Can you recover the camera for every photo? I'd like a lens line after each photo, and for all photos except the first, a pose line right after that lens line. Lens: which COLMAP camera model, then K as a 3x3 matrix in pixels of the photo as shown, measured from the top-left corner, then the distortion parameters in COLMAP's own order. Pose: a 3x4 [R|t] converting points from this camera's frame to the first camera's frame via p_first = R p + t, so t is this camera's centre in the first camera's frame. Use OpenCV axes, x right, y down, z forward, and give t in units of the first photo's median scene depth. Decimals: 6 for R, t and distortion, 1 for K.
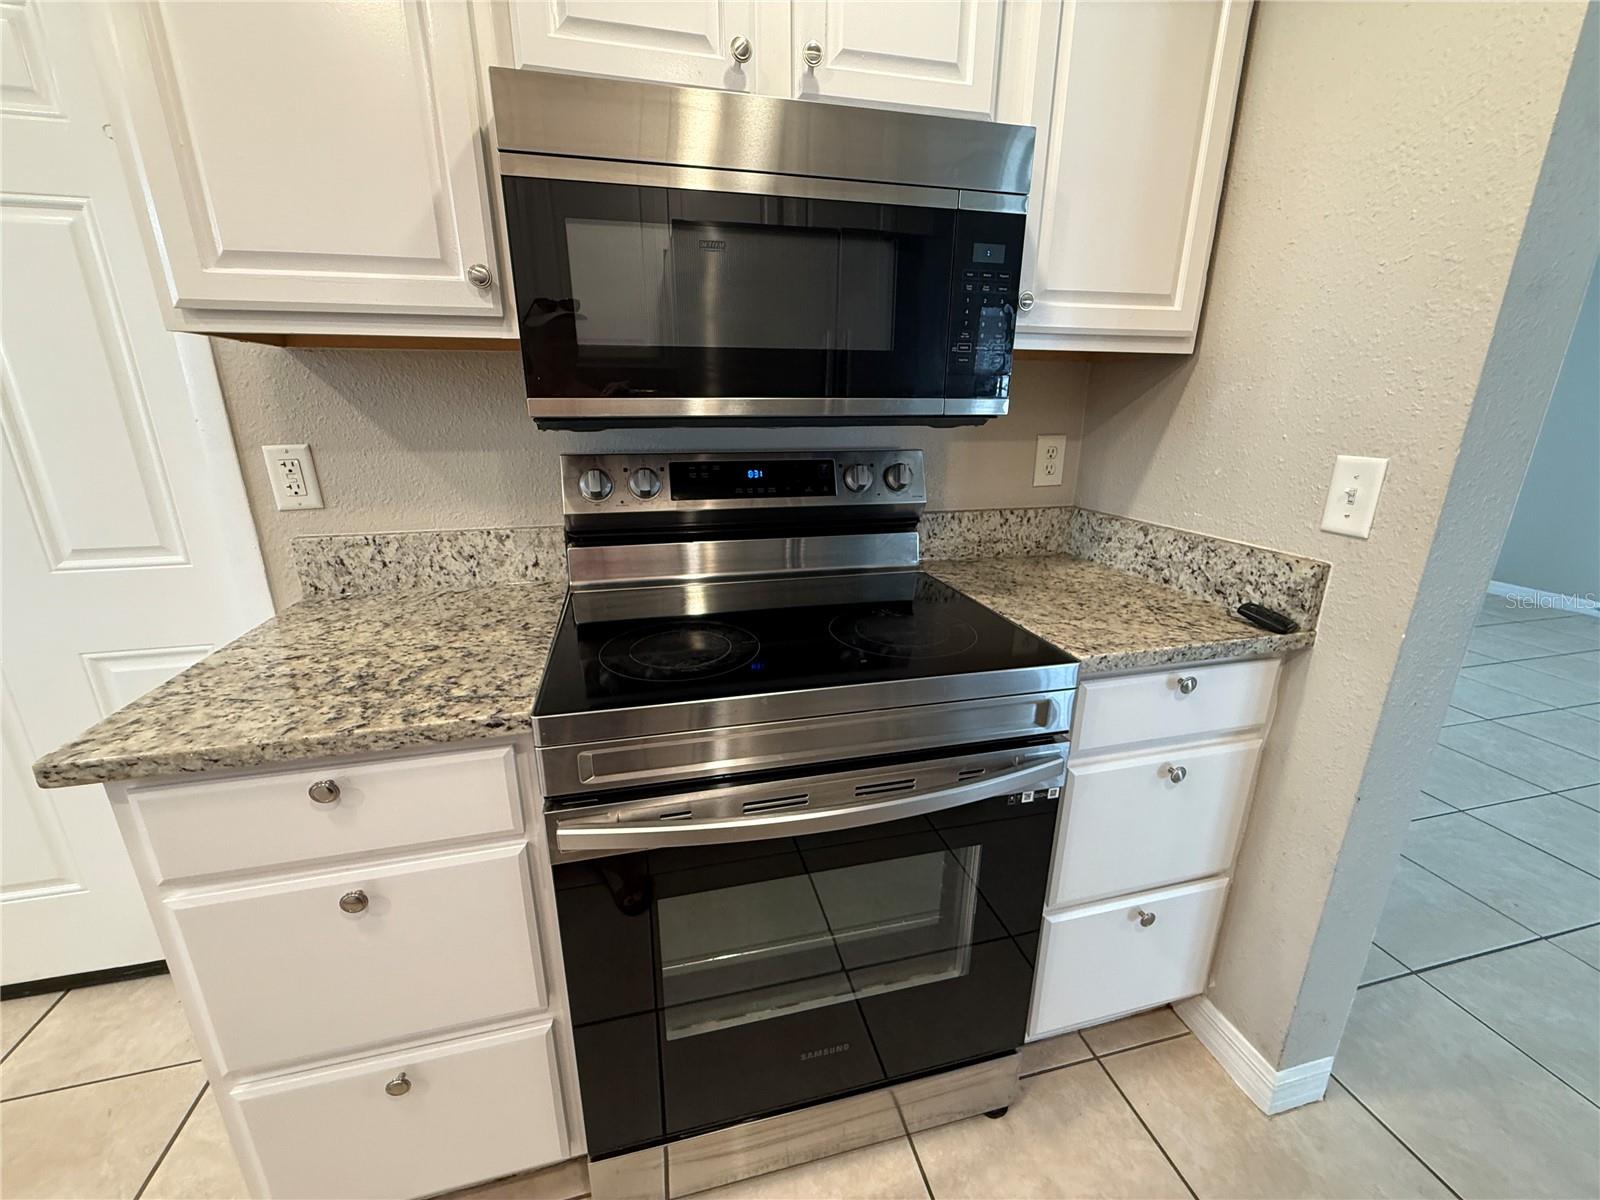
lens RADIAL K [[640.3, 0, 797.1], [0, 640.3, 597.7], [0, 0, 1]] dist [-0.001290, 0.000871]
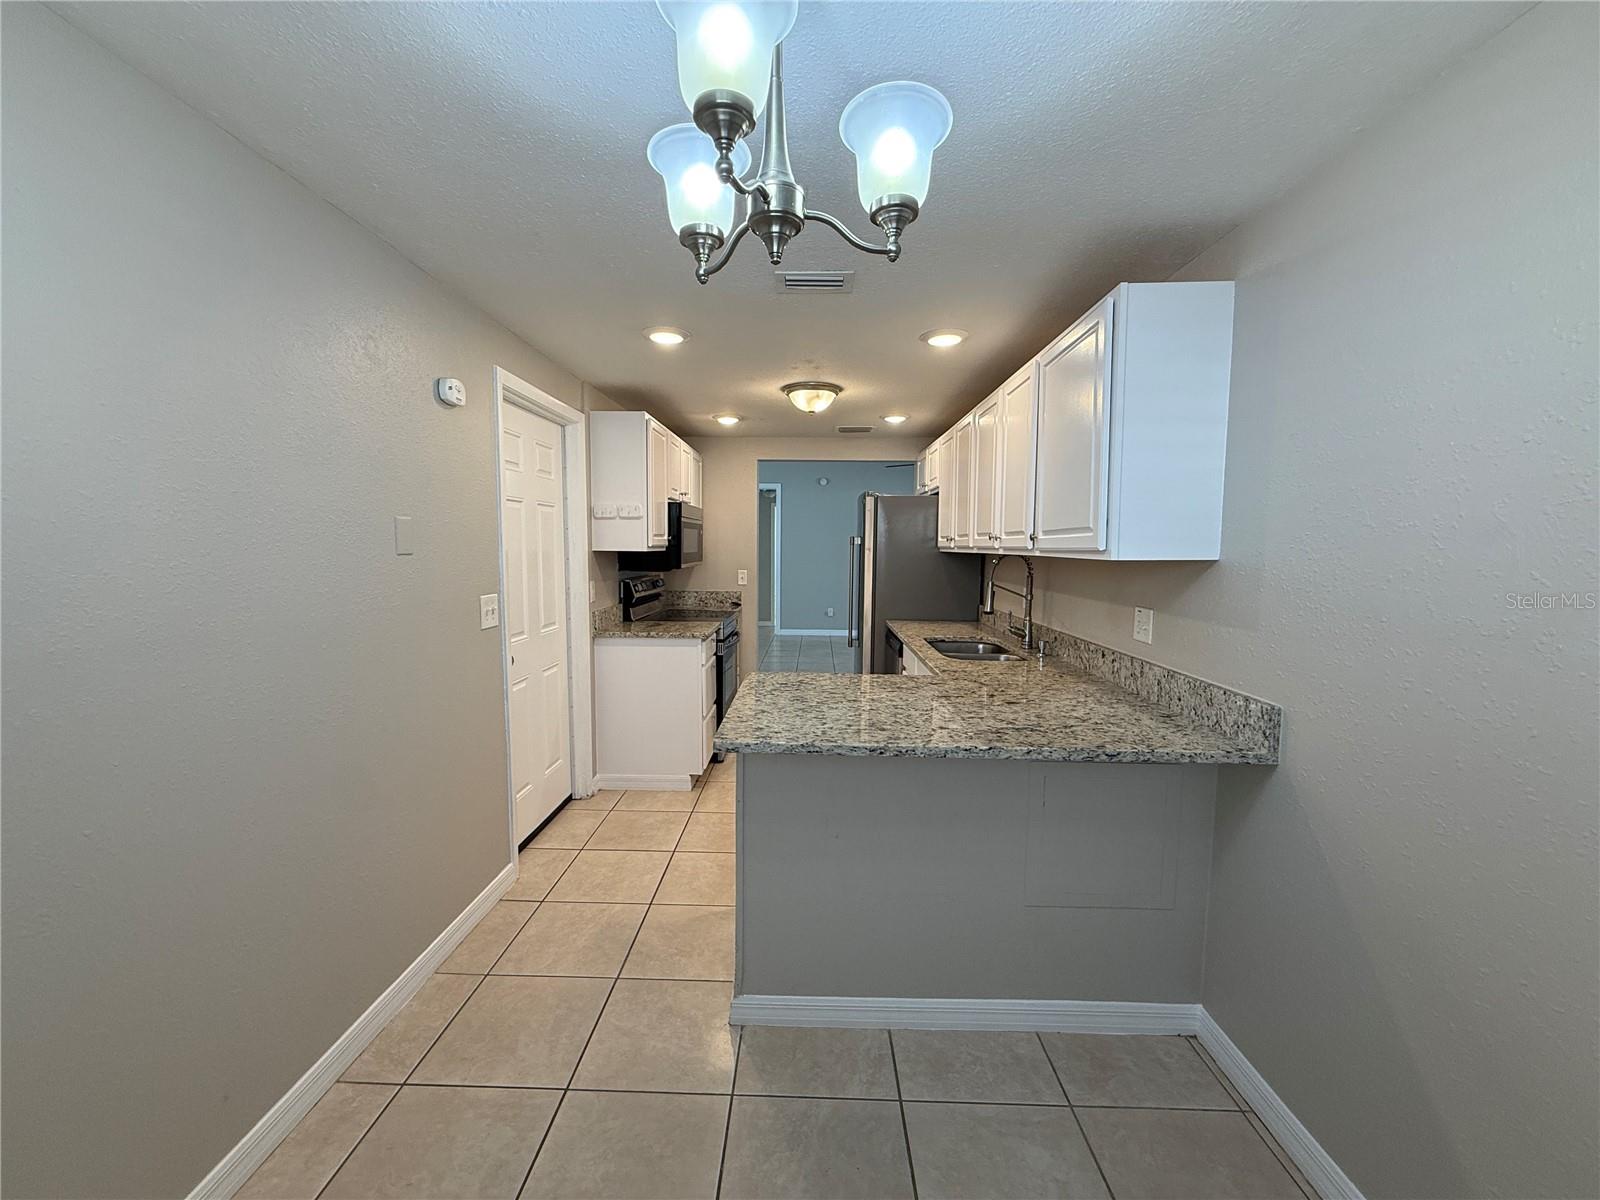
lens RADIAL K [[640.3, 0, 793.8], [0, 640.3, 592.3], [0, 0, 1]] dist [-0.001290, 0.000871]
pose [[0.274847, -0.070946, 0.958867, -4.250028], [0.273413, 0.961870, -0.007202, 0.116203], [-0.921794, 0.264146, 0.283765, -0.888933]]
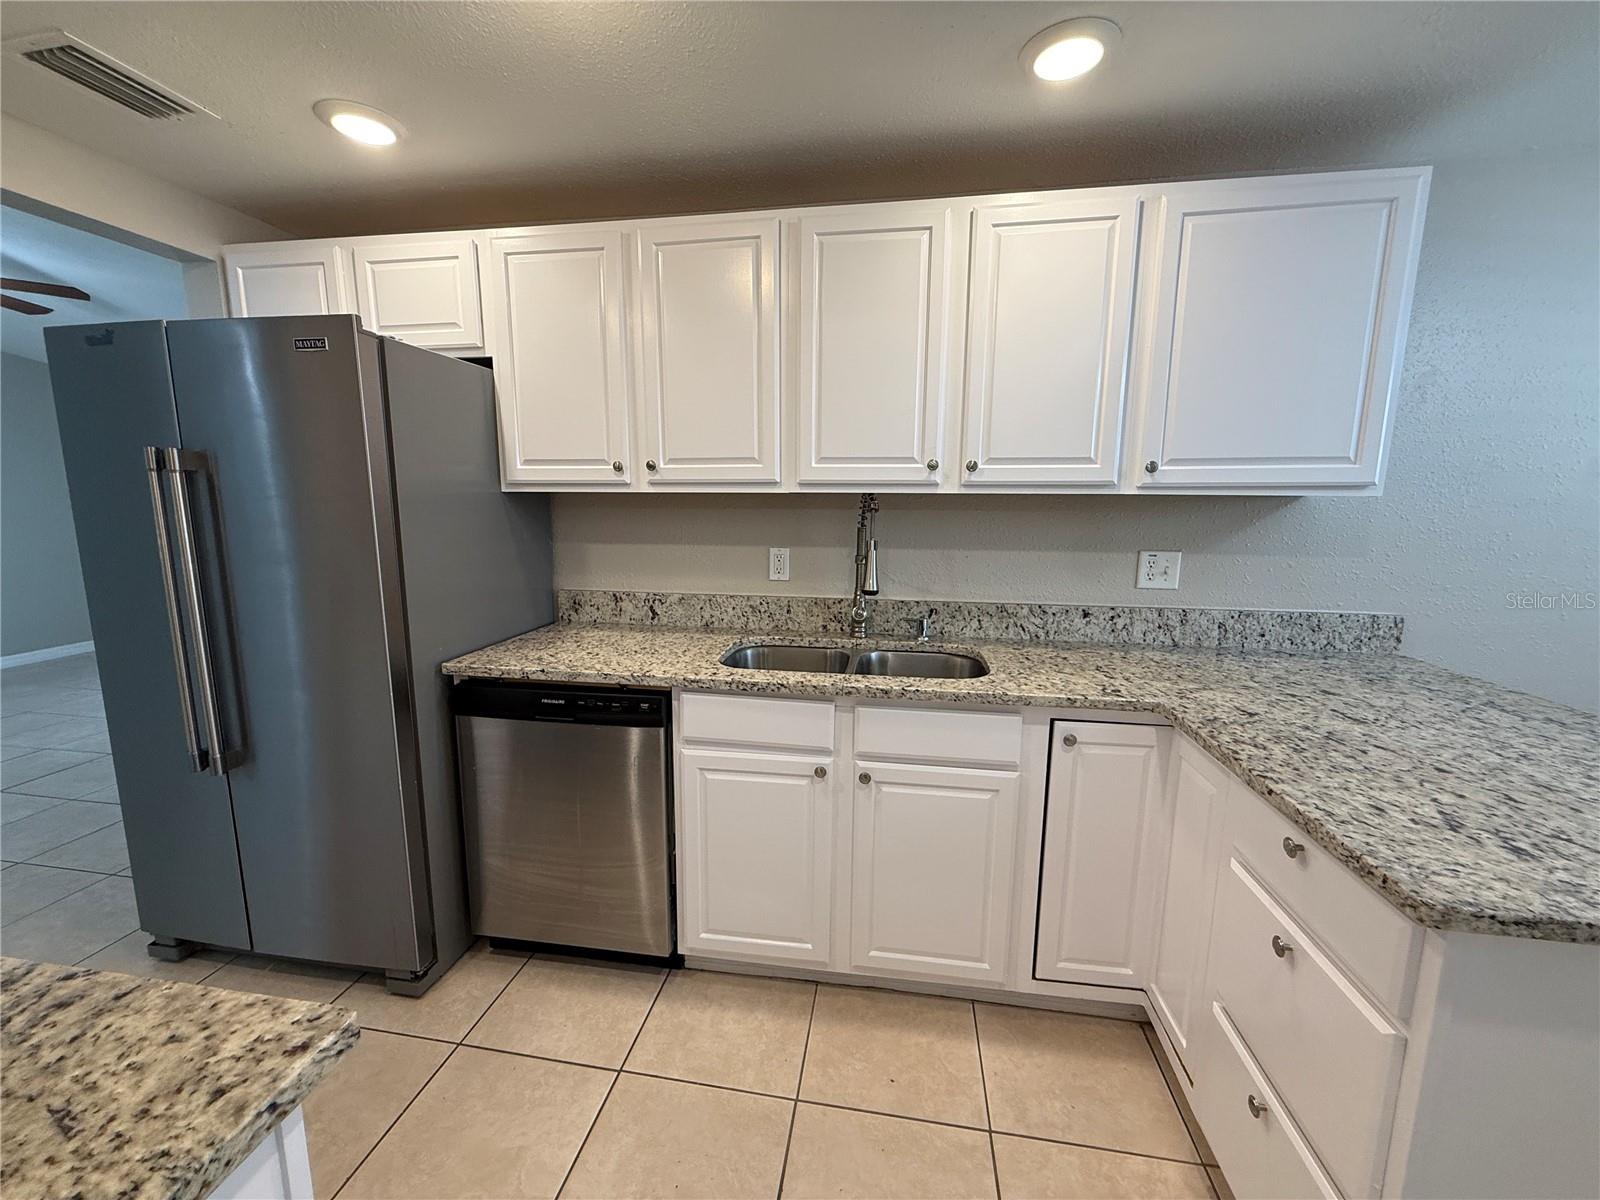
lens RADIAL K [[640.3, 0, 794.7], [0, 640.3, 597.8], [0, 0, 1]] dist [-0.001290, 0.000871]
pose [[-0.916161, -0.069949, 0.394660, -1.411161], [0.110410, 0.902515, 0.416265, -0.366986], [-0.385304, 0.424940, -0.819126, 0.861447]]
